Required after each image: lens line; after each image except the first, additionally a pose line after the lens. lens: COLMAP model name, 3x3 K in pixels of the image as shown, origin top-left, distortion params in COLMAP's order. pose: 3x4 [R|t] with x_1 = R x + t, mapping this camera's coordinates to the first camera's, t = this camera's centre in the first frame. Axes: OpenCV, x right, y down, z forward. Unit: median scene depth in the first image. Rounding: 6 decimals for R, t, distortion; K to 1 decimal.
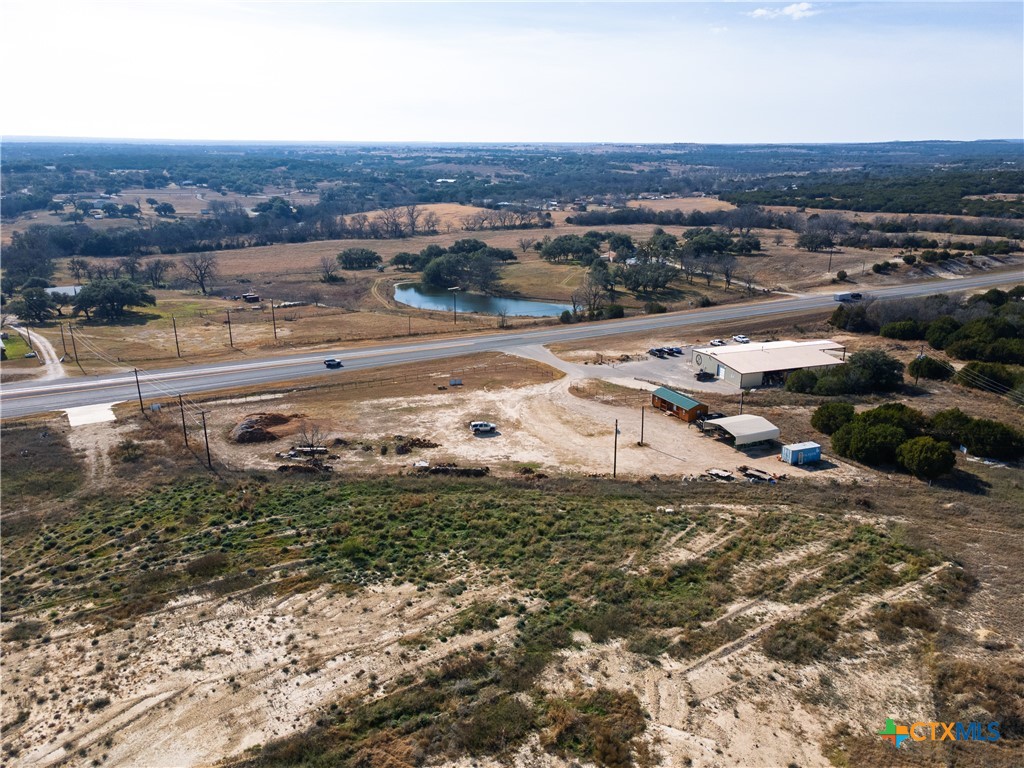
lens RADIAL K [[751.2, 0, 522.0], [0, 751.2, 383.6], [0, 0, 1]] dist [0.019784, 0.026799]
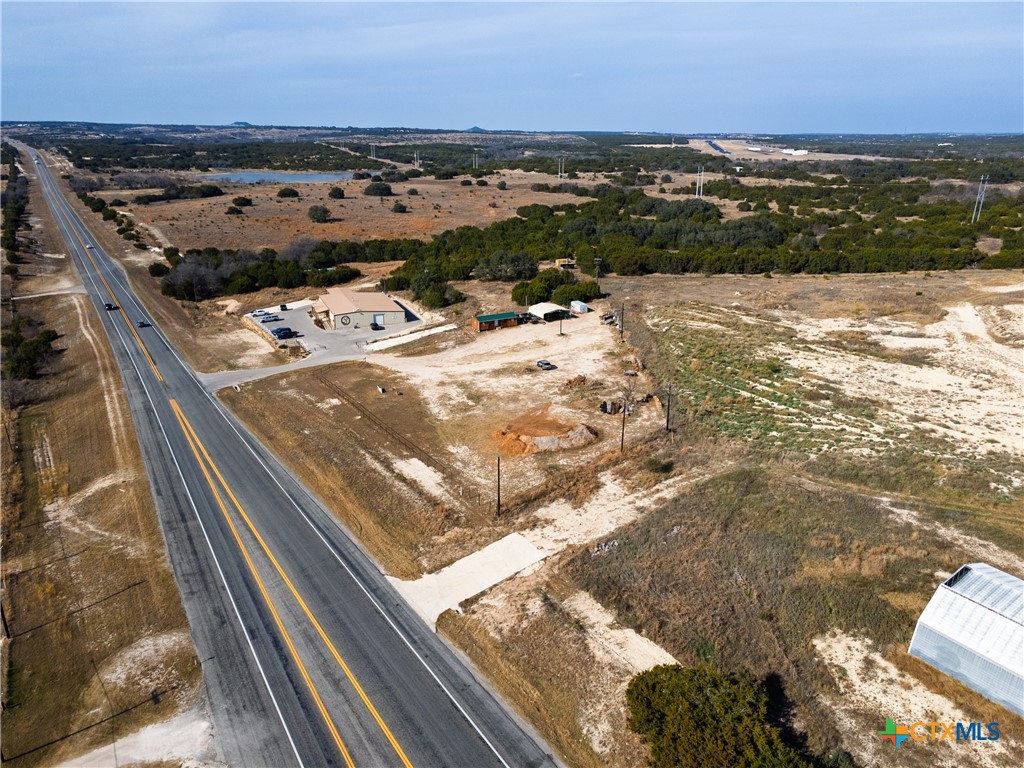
lens RADIAL K [[751.2, 0, 522.4], [0, 751.2, 385.3], [0, 0, 1]] dist [0.019784, 0.026799]
pose [[-0.054361, -0.324056, 0.944475, -1.661683], [0.294710, 0.898530, 0.325254, -0.438591], [-0.954039, 0.296027, 0.046657, 1.314631]]
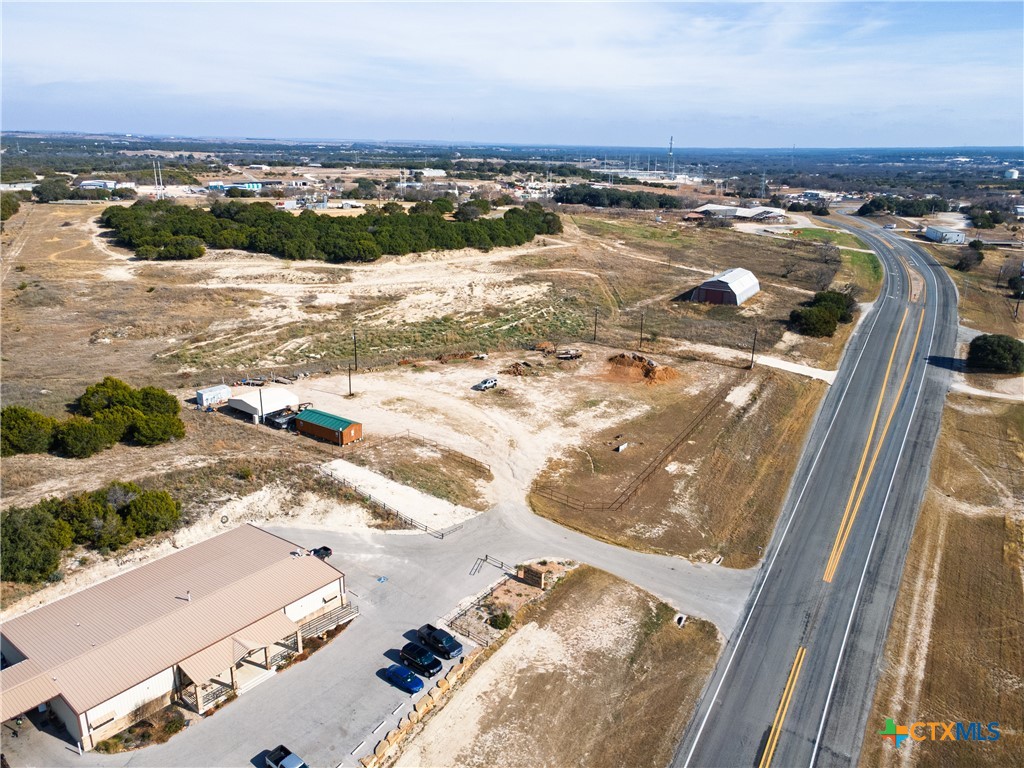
lens RADIAL K [[751.2, 0, 516.6], [0, 751.2, 375.0], [0, 0, 1]] dist [0.019784, 0.026799]
pose [[-0.858105, 0.134174, -0.495634, 0.653198], [-0.173074, 0.833191, 0.525203, -0.772674], [0.483427, 0.536461, -0.691743, 2.436885]]
